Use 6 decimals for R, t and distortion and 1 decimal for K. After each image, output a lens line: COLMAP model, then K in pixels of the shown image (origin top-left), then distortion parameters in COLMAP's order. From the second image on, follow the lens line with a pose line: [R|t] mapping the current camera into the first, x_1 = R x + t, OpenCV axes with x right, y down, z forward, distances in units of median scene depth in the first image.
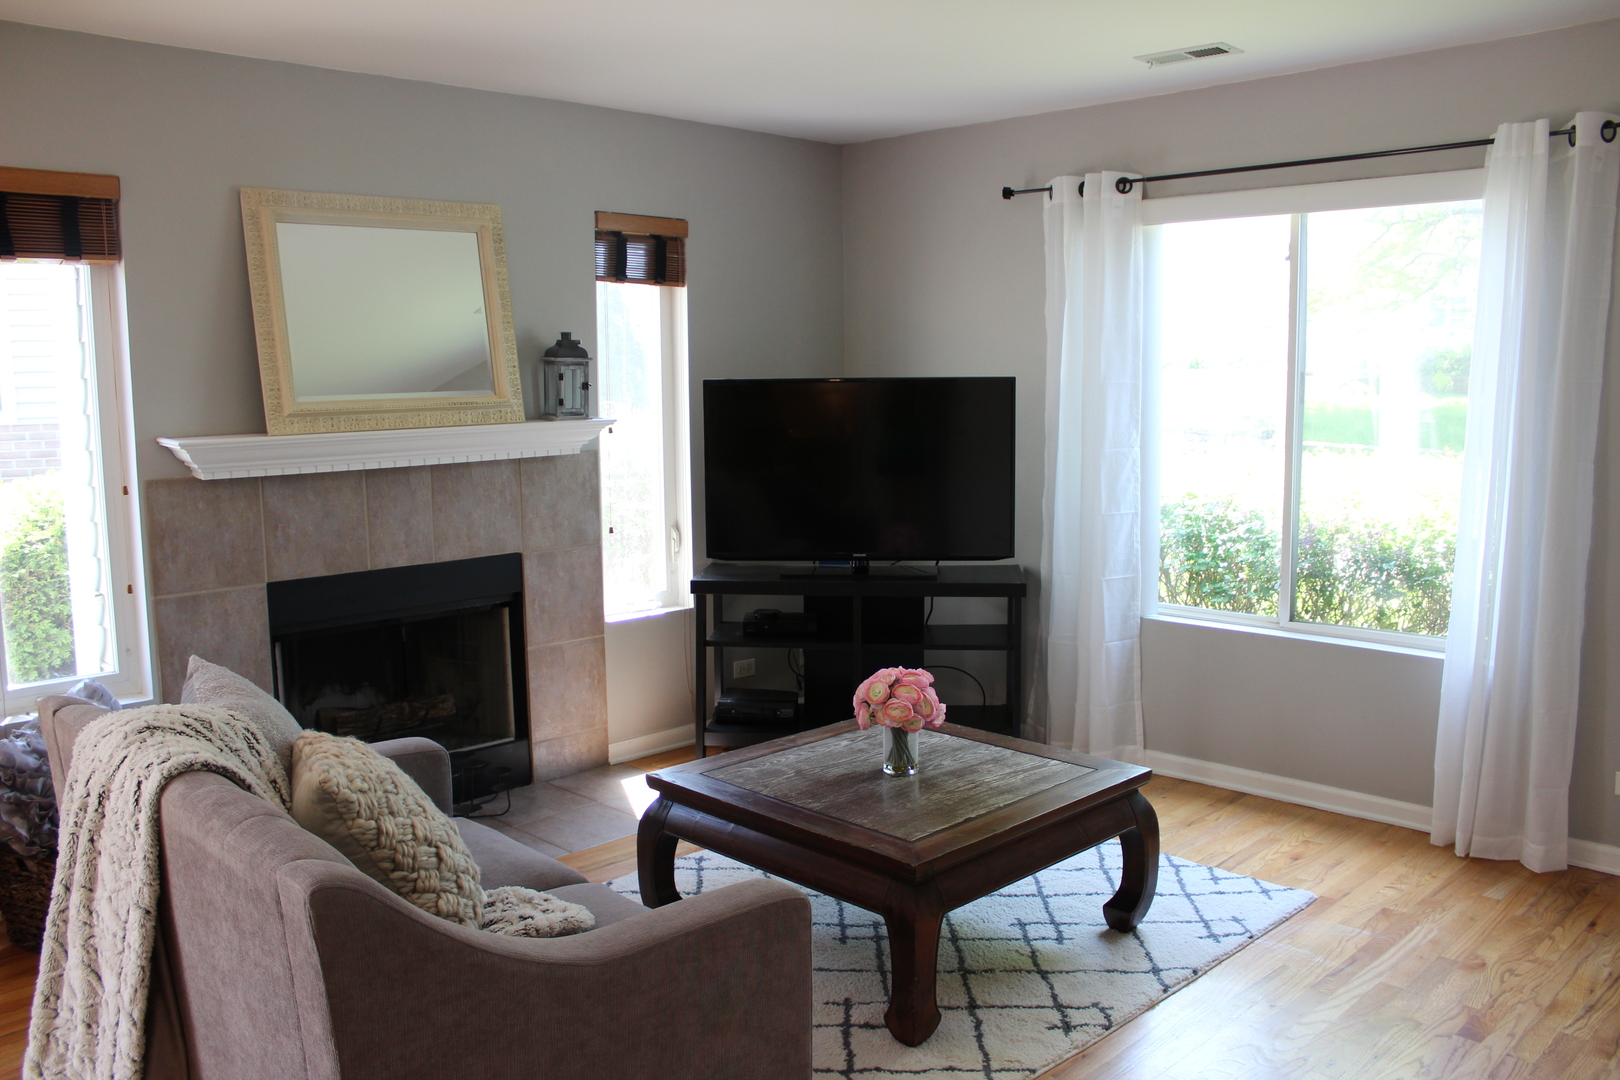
lens RADIAL K [[1339.3, 0, 814.8], [0, 1339.3, 549.3], [0, 0, 1]] dist [-0.171493, 0.154020]
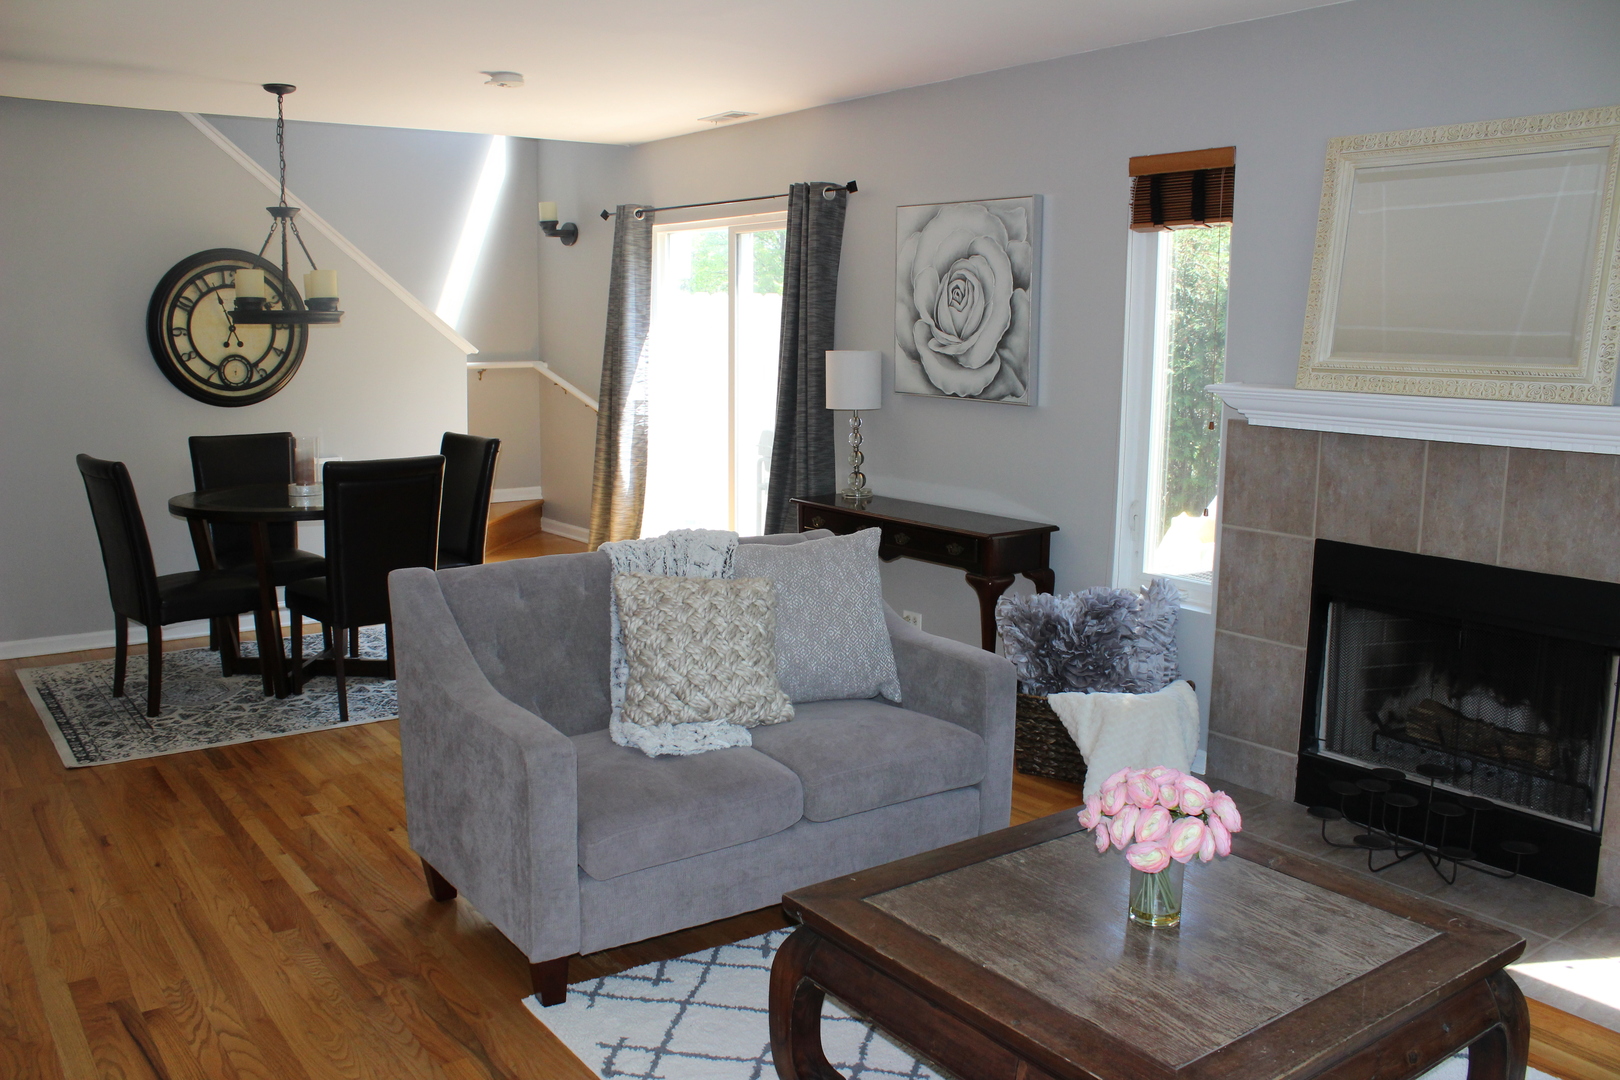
lens RADIAL K [[1339.3, 0, 814.8], [0, 1339.3, 549.3], [0, 0, 1]] dist [-0.171493, 0.154020]
pose [[-0.149160, 0.170532, -0.973997, 0.585777], [-0.137724, 0.971832, 0.191244, -0.100296], [0.979175, 0.162669, -0.121472, 0.722590]]
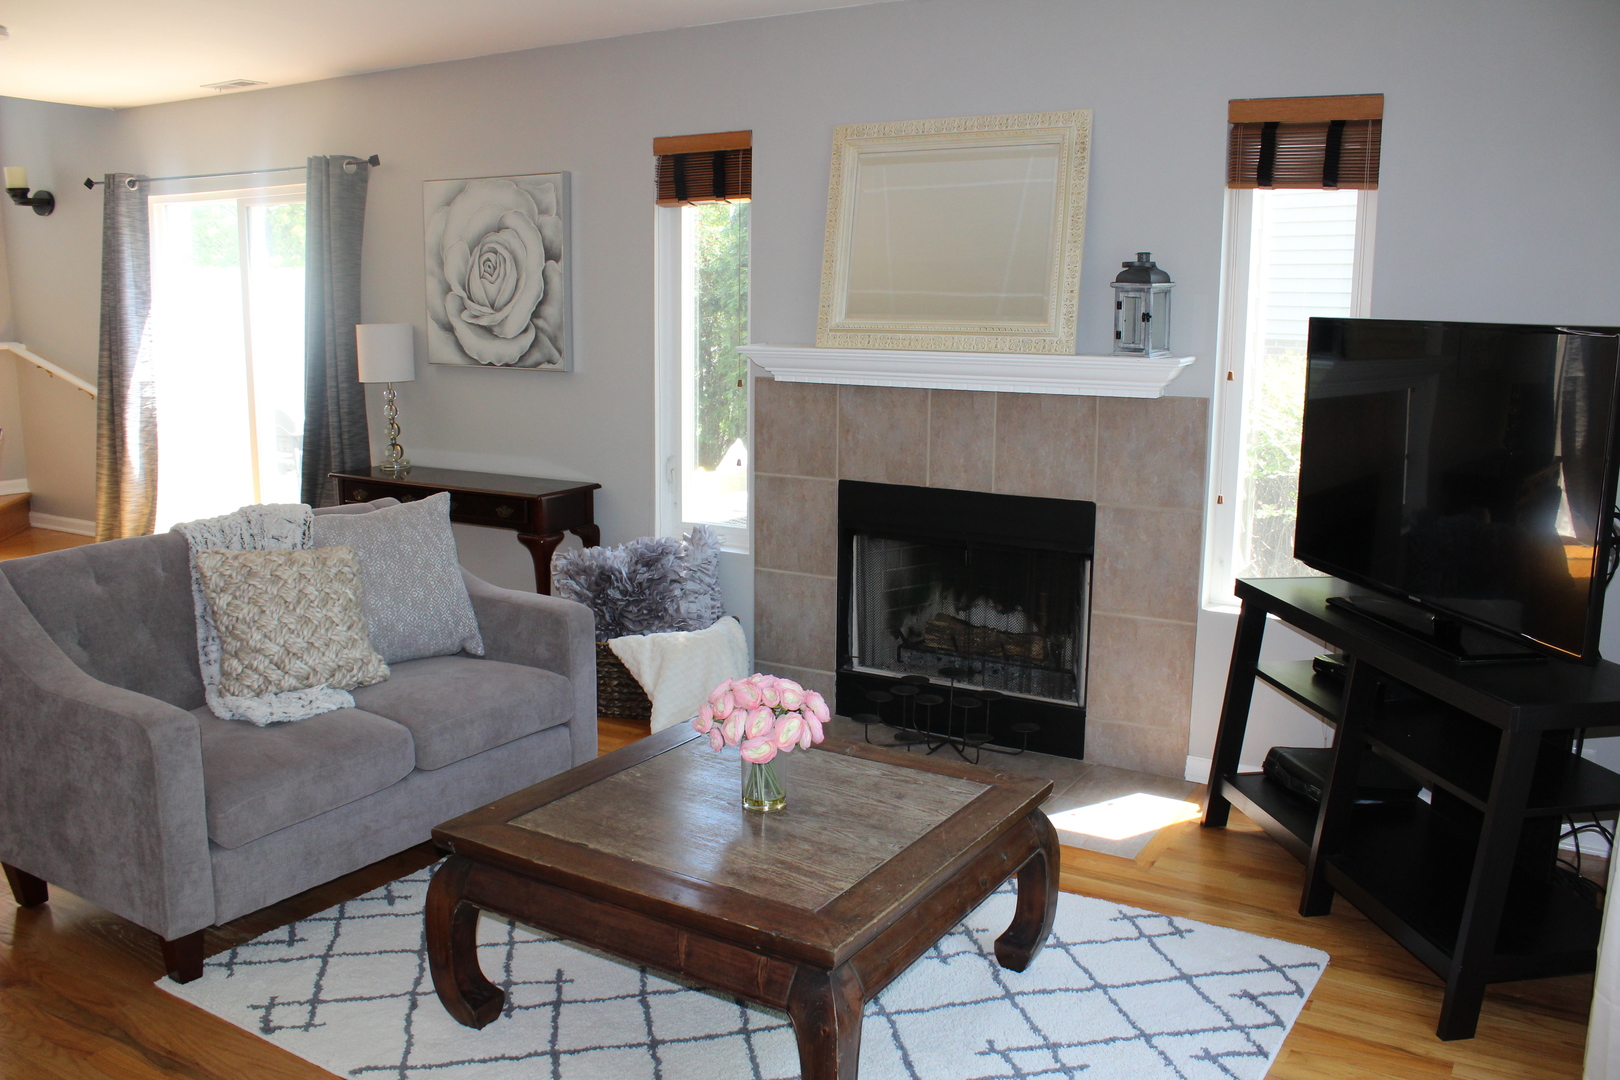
lens RADIAL K [[1339.3, 0, 814.8], [0, 1339.3, 549.3], [0, 0, 1]] dist [-0.171493, 0.154020]
pose [[0.236347, 0.189996, -0.952912, 0.656935], [-0.137765, 0.977342, 0.160697, -0.093939], [0.961853, 0.093298, 0.257166, 0.665318]]
